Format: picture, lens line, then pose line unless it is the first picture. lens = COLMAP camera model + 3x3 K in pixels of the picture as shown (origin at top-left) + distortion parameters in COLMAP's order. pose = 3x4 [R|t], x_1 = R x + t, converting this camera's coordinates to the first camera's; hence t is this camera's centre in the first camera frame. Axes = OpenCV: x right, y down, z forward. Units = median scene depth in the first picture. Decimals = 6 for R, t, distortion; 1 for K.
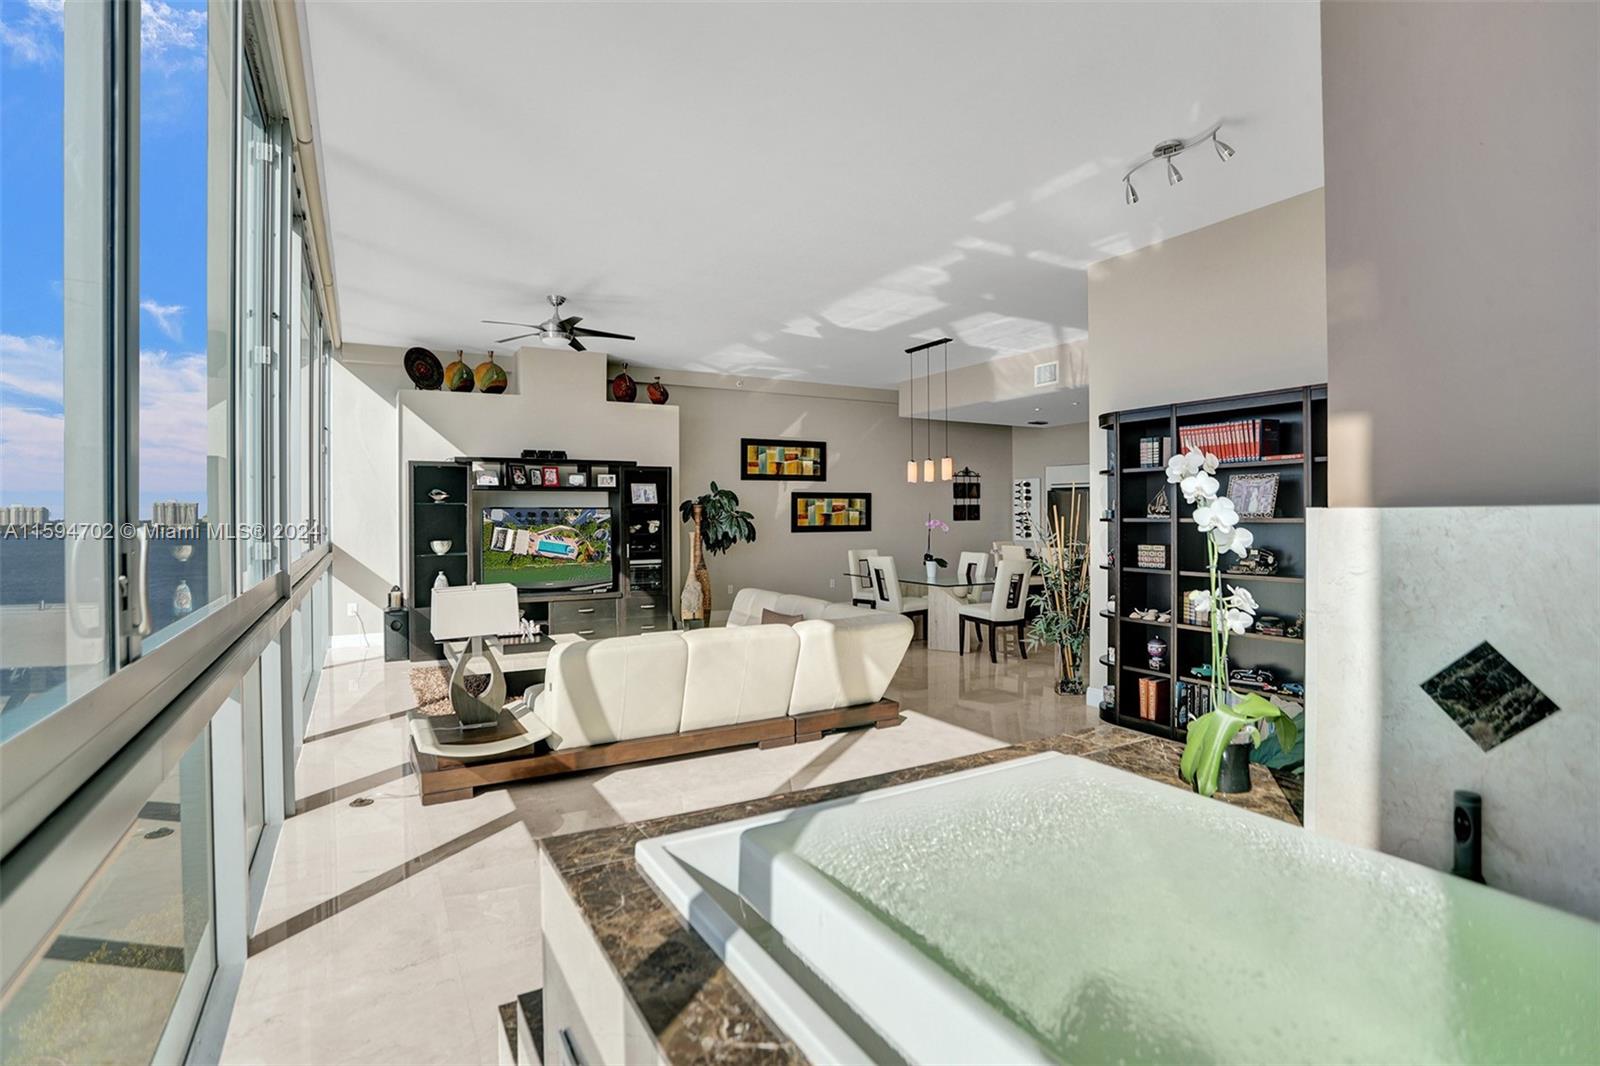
lens RADIAL K [[812.3, 0, 787.2], [0, 812.3, 508.7], [0, 0, 1]] dist [0.001652, 0.000846]
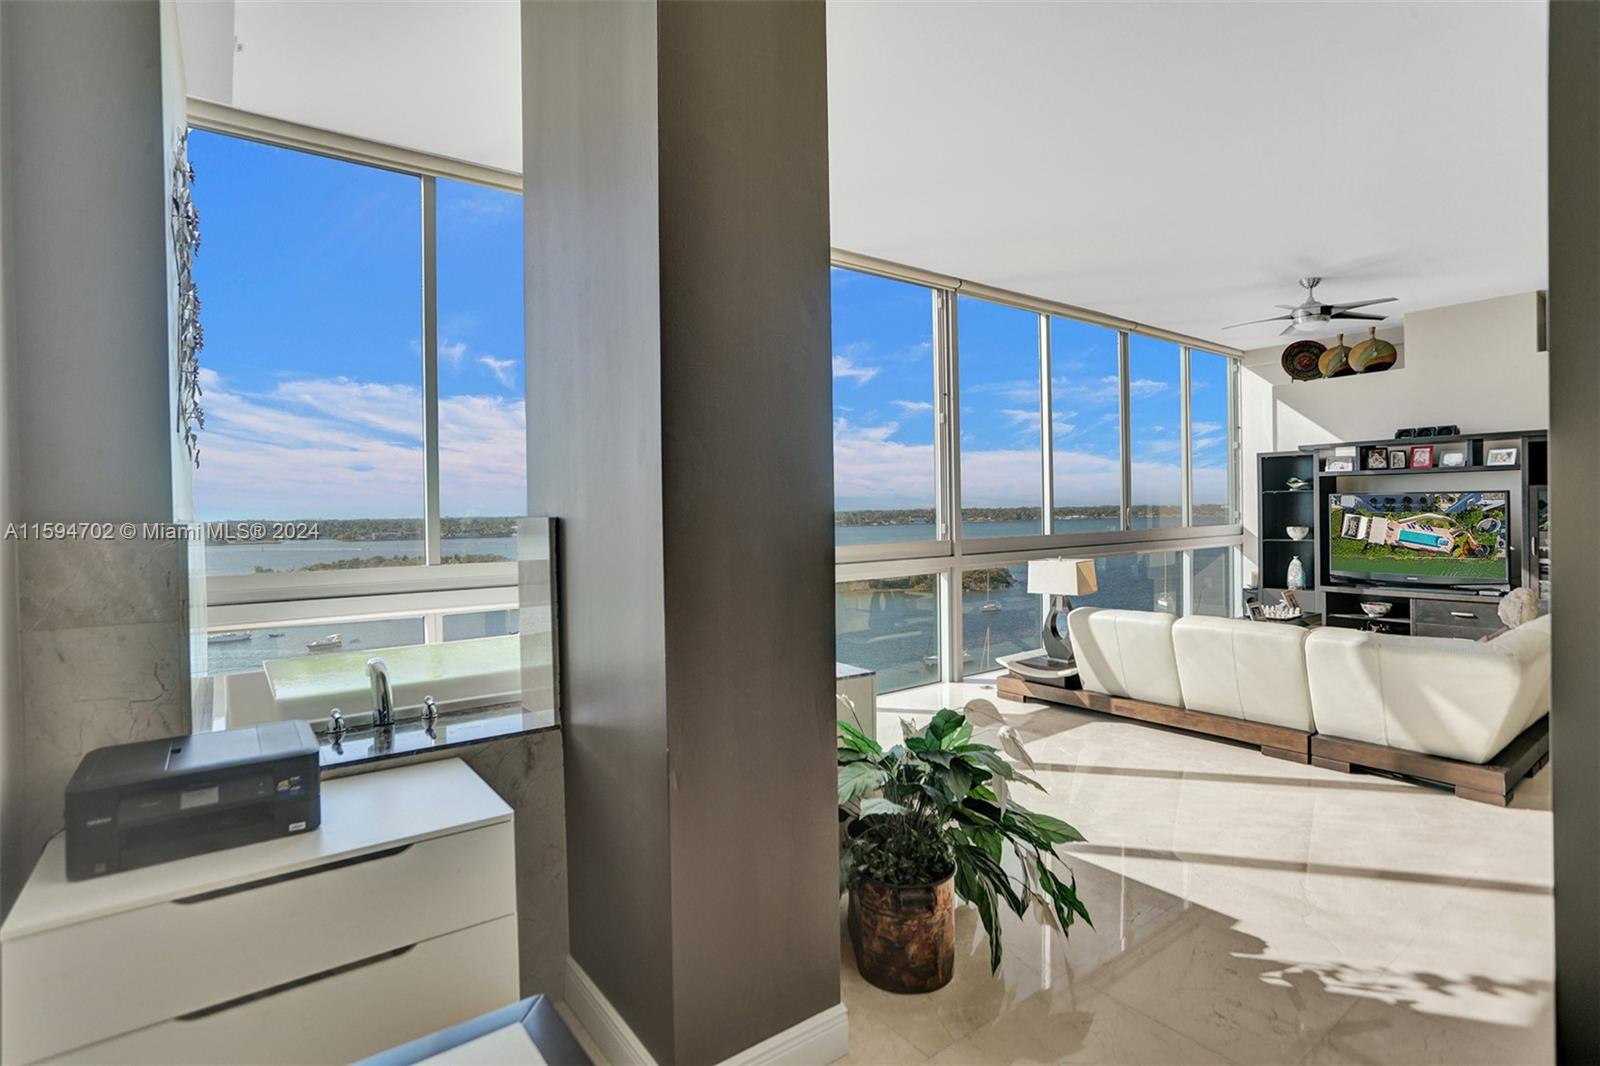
lens RADIAL K [[812.3, 0, 787.2], [0, 812.3, 508.7], [0, 0, 1]] dist [0.001652, 0.000846]
pose [[0.161136, 0.010115, -0.986880, 0.605069], [0.014890, 0.999809, 0.012679, -0.007149], [0.986820, -0.016738, 0.160954, 0.230175]]
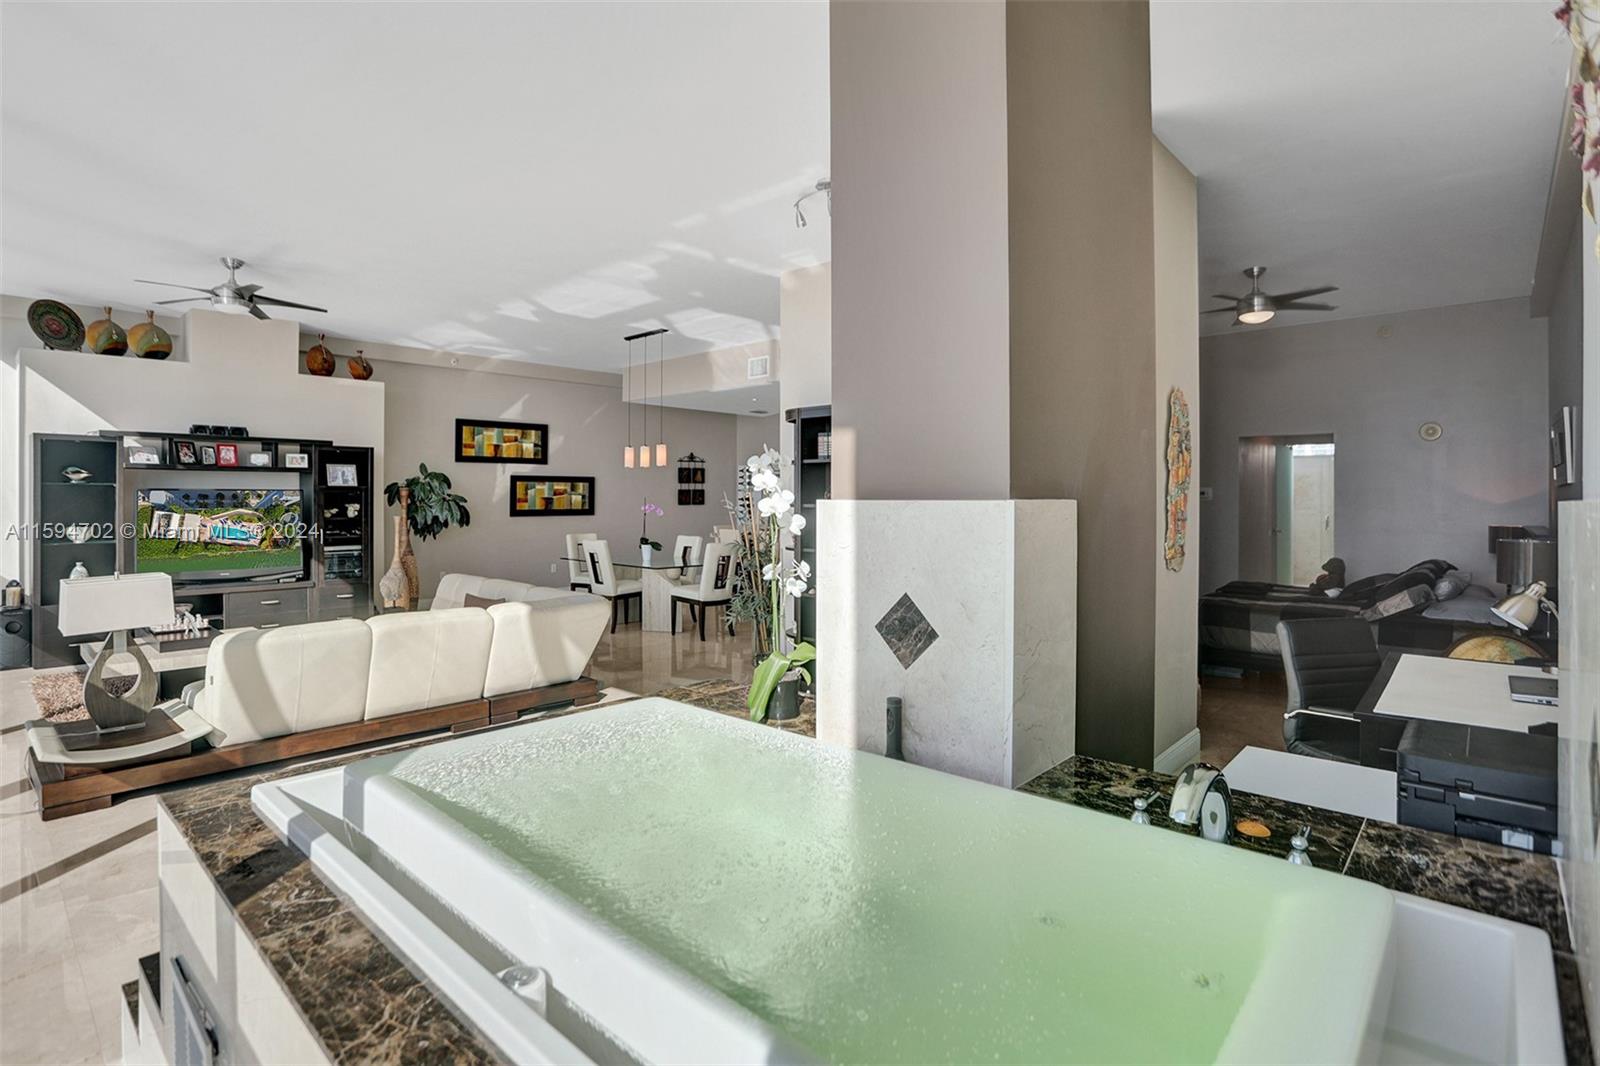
lens RADIAL K [[834.7, 0, 760.2], [0, 834.7, 491.7], [0, 0, 1]] dist [-0.000577, 0.017295]
pose [[0.963402, 0.007866, 0.267945, 0.038919], [-0.007915, 0.999968, -0.000898, -0.003110], [-0.267944, -0.001255, 0.963434, -0.071517]]
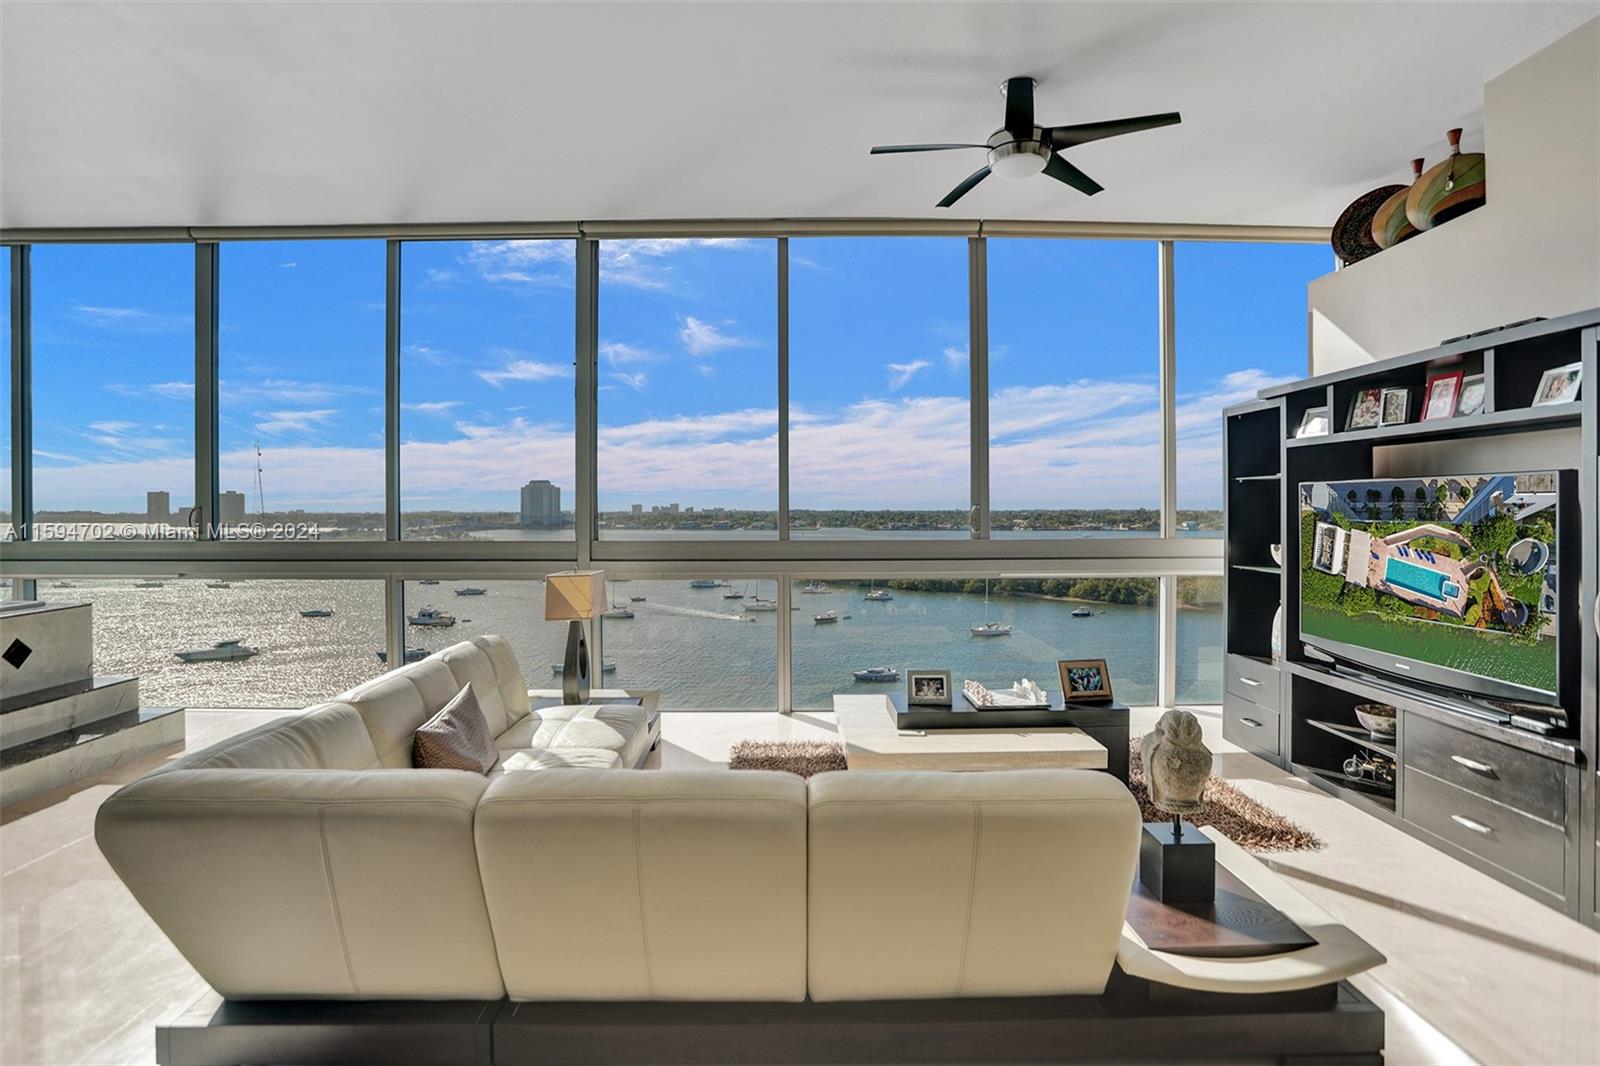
lens RADIAL K [[812.3, 0, 787.2], [0, 812.3, 508.7], [0, 0, 1]] dist [0.001652, 0.000846]
pose [[-0.448729, 0.021339, -0.893413, 0.271775], [0.028867, 0.999539, 0.009375, 0.001098], [0.893202, -0.021583, -0.449138, 1.153155]]
